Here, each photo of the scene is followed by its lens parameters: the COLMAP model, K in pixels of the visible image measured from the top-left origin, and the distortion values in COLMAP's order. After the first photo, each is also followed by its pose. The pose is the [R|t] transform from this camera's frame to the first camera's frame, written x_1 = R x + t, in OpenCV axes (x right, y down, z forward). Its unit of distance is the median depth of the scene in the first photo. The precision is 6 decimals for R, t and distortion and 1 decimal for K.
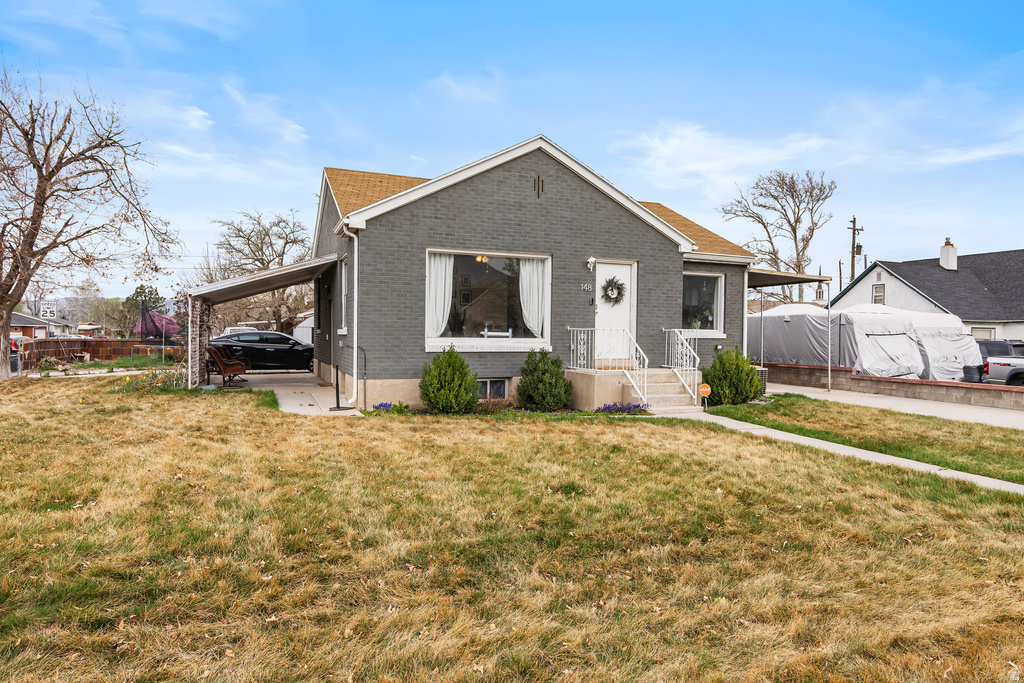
lens RADIAL K [[631.1, 0, 513.3], [0, 631.1, 348.7], [0, 0, 1]] dist [-0.006204, 0.000901]
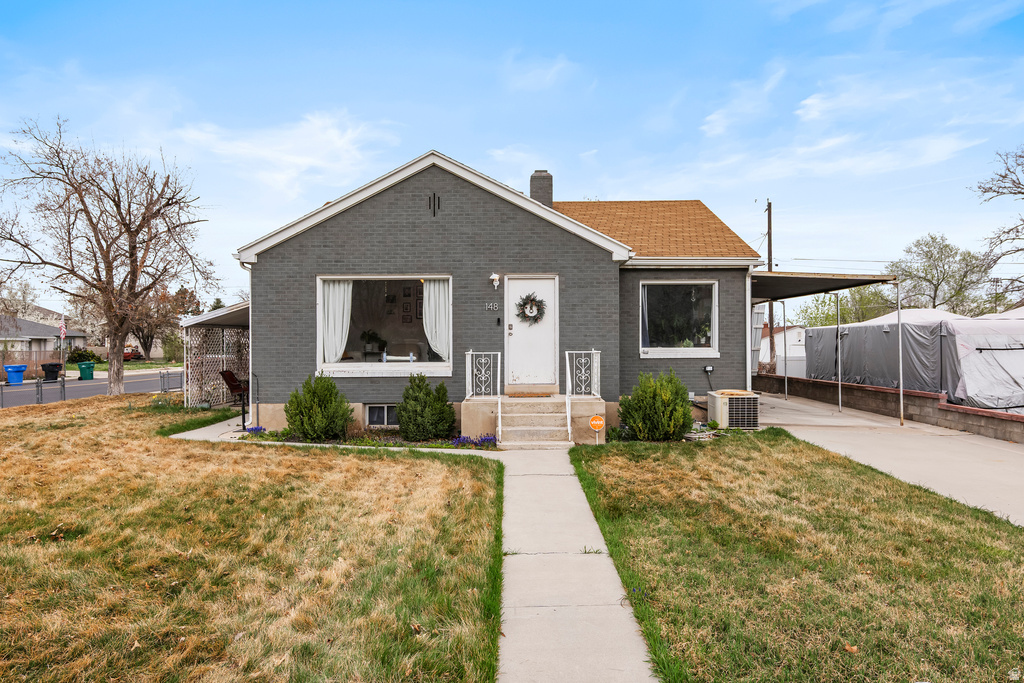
lens RADIAL K [[631.1, 0, 515.6], [0, 631.1, 341.2], [0, 0, 1]] dist [-0.006204, 0.000901]
pose [[0.922904, -0.017452, -0.384634, 0.346855], [0.006457, 0.999533, -0.029861, -0.013048], [0.384976, 0.025075, 0.922586, 0.112429]]
